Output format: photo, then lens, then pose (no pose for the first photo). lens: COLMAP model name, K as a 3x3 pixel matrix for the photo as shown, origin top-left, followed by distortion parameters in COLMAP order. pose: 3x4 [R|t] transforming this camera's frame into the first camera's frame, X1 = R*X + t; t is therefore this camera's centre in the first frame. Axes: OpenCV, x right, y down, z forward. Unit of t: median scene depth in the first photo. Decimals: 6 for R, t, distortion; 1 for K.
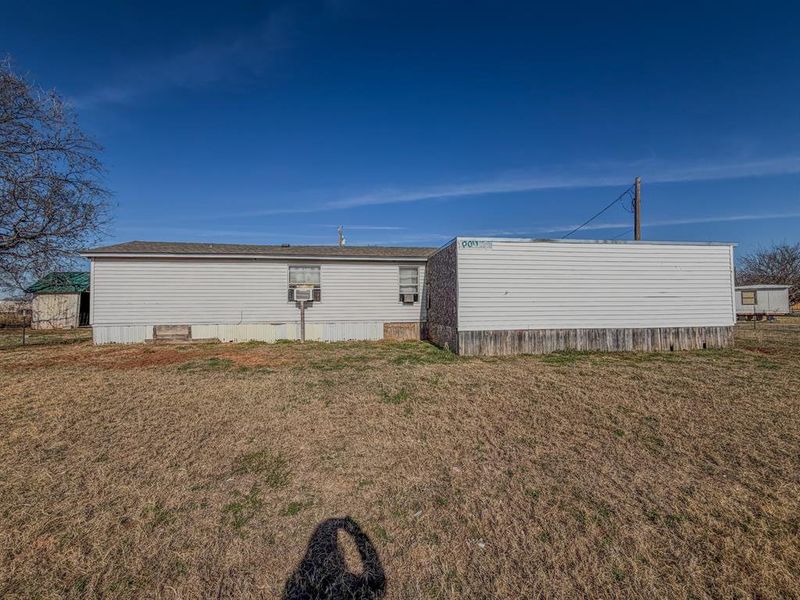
lens RADIAL K [[333.9, 0, 381.8], [0, 333.9, 300.6], [0, 0, 1]] dist [-0.000009, -0.000003]
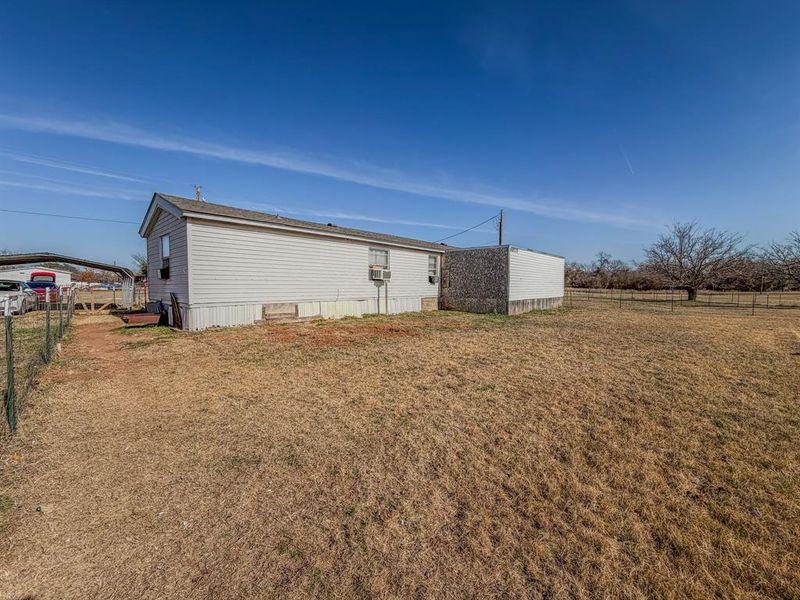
lens RADIAL K [[347.7, 0, 394.6], [0, 347.7, 303.4], [0, 0, 1]] dist [-0.000403, -0.000134]
pose [[0.730900, -0.025085, 0.682024, -1.019782], [-0.022354, 0.997908, 0.060659, 0.007840], [-0.682119, -0.059582, 0.728810, 0.080011]]
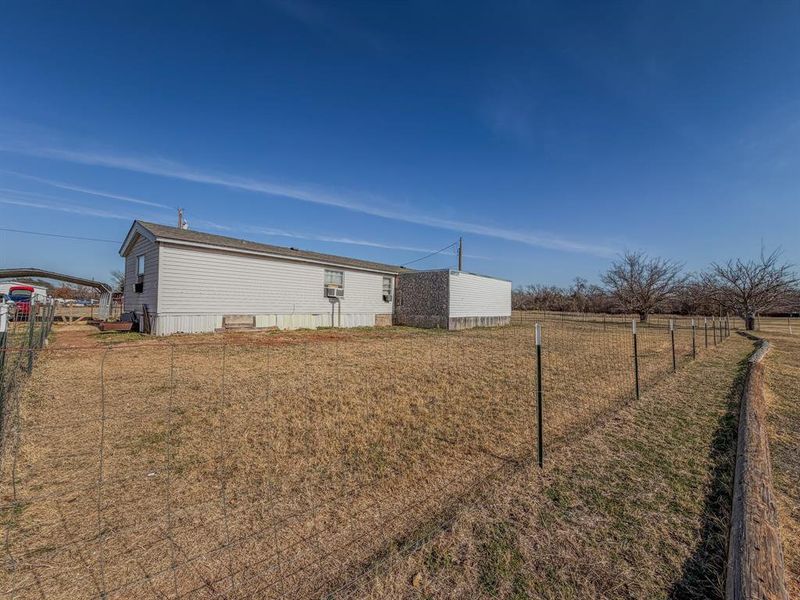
lens RADIAL K [[351.6, 0, 400.0], [0, 351.6, 300.0], [0, 0, 1]] dist [-0.000436, -0.000130]
pose [[0.699971, 0.034769, 0.713324, -1.043995], [-0.036772, 0.999244, -0.012621, 0.019678], [-0.713224, -0.017397, 0.700720, -0.163152]]
